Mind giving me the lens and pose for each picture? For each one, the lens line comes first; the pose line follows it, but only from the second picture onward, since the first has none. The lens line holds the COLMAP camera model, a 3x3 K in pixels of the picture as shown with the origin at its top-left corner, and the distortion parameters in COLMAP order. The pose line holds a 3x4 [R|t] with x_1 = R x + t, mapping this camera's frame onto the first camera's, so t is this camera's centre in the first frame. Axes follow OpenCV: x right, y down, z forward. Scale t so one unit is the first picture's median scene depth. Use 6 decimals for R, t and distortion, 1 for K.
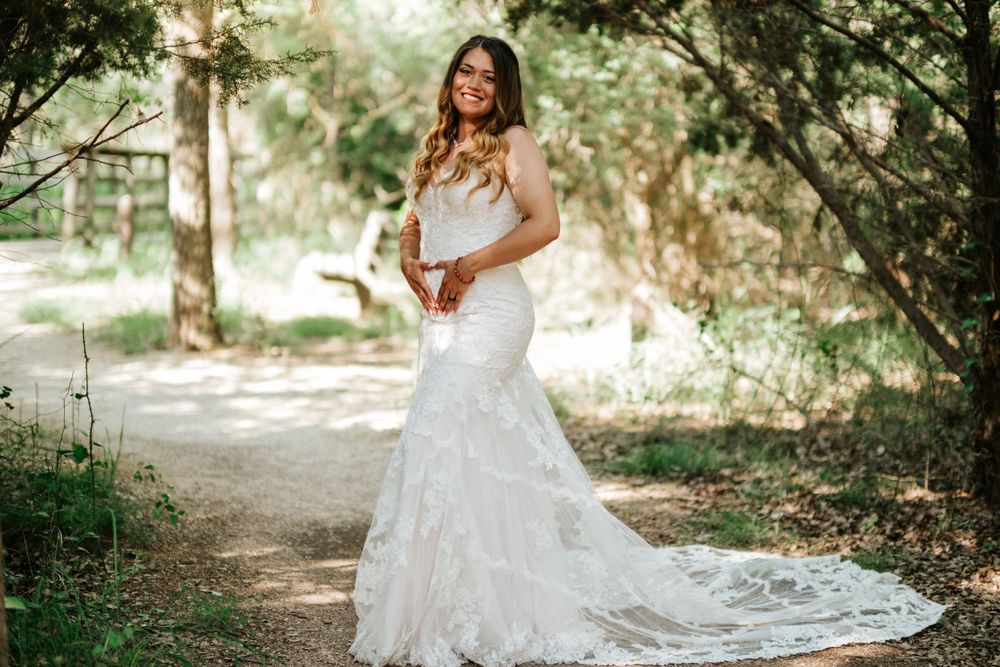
lens RADIAL K [[2053.3, 0, 500.0], [0, 2053.3, 333.5], [0, 0, 1]] dist [0.010240, 0.008047]
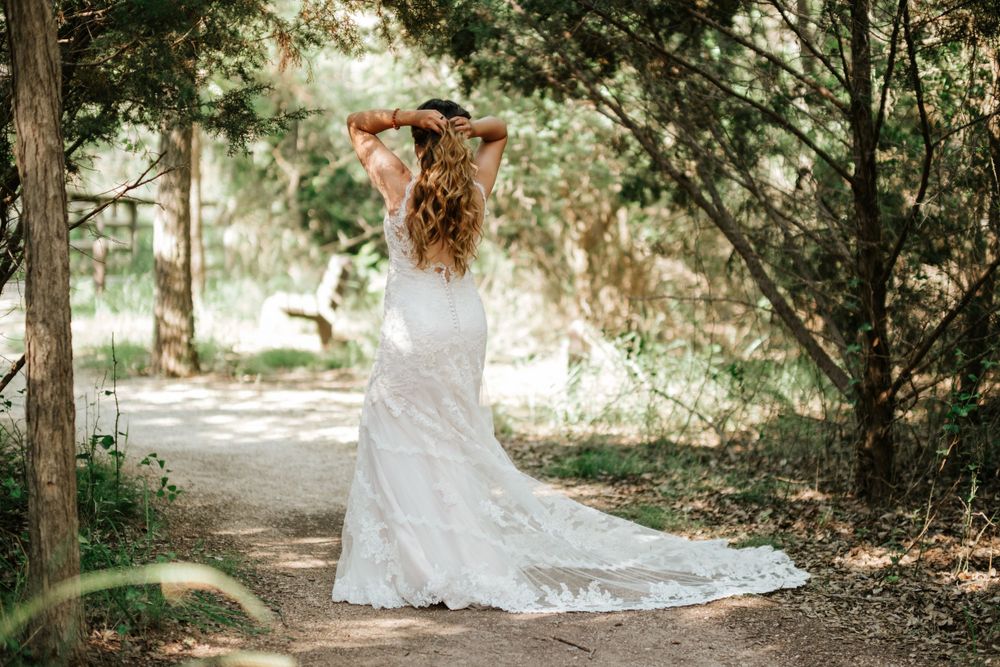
lens RADIAL K [[2053.3, 0, 500.0], [0, 2053.3, 333.5], [0, 0, 1]] dist [0.010240, 0.008047]
pose [[0.999595, 0.010543, 0.026424, -0.003625], [-0.009850, 0.999608, -0.026210, 0.015360], [-0.026690, 0.025940, 0.999307, -0.136343]]
